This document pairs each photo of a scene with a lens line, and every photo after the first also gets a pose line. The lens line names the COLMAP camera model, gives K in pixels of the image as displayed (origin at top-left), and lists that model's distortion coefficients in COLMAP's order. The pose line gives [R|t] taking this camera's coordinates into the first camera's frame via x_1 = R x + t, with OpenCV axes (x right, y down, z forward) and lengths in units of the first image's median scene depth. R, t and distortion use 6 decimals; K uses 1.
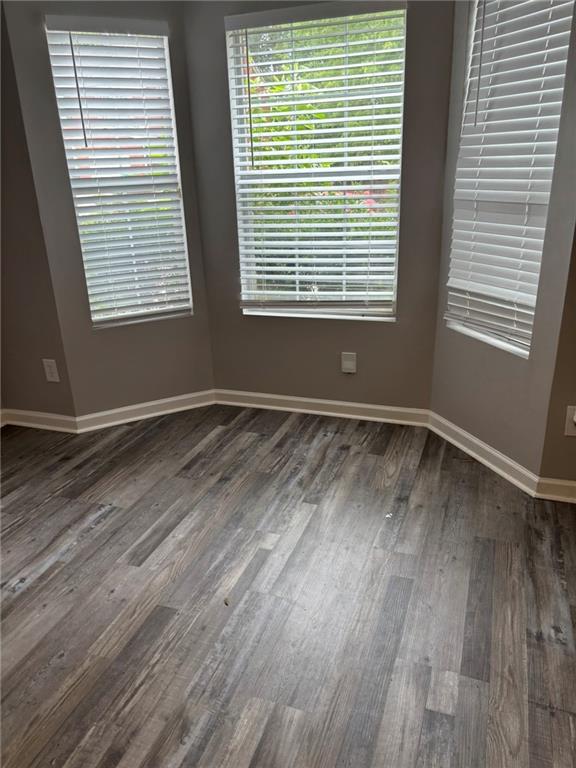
lens RADIAL K [[580.7, 0, 283.4], [0, 580.7, 387.7], [0, 0, 1]] dist [0.048450, -0.048925]
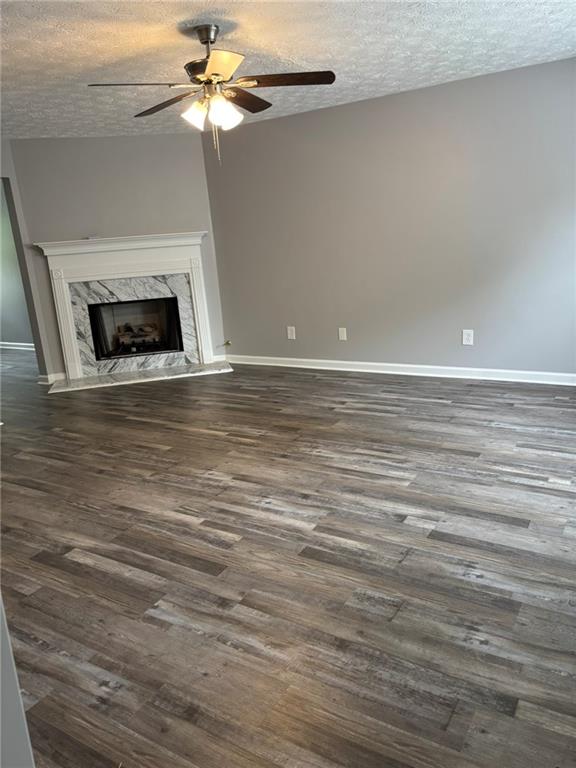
lens RADIAL K [[580.7, 0, 280.8], [0, 580.7, 378.0], [0, 0, 1]] dist [0.048450, -0.048925]
pose [[-0.200139, 0.290178, -0.935811, 1.015544], [-0.273378, 0.900662, 0.337745, -0.175758], [0.940856, 0.323425, -0.100929, 0.374297]]
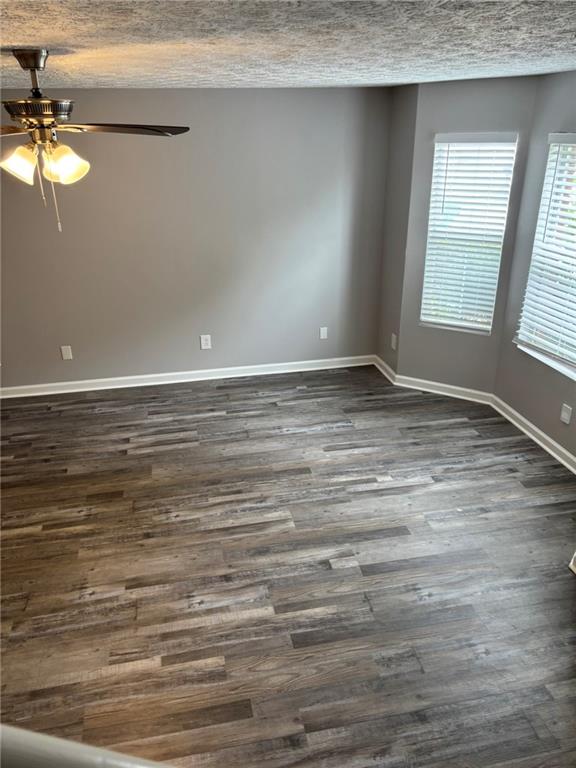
lens RADIAL K [[580.7, 0, 279.2], [0, 580.7, 378.1], [0, 0, 1]] dist [0.048450, -0.048925]
pose [[0.523496, 0.364364, -0.770189, 0.795506], [-0.310153, 0.923422, 0.226046, -0.226767], [0.793573, 0.120542, 0.596416, -0.209348]]
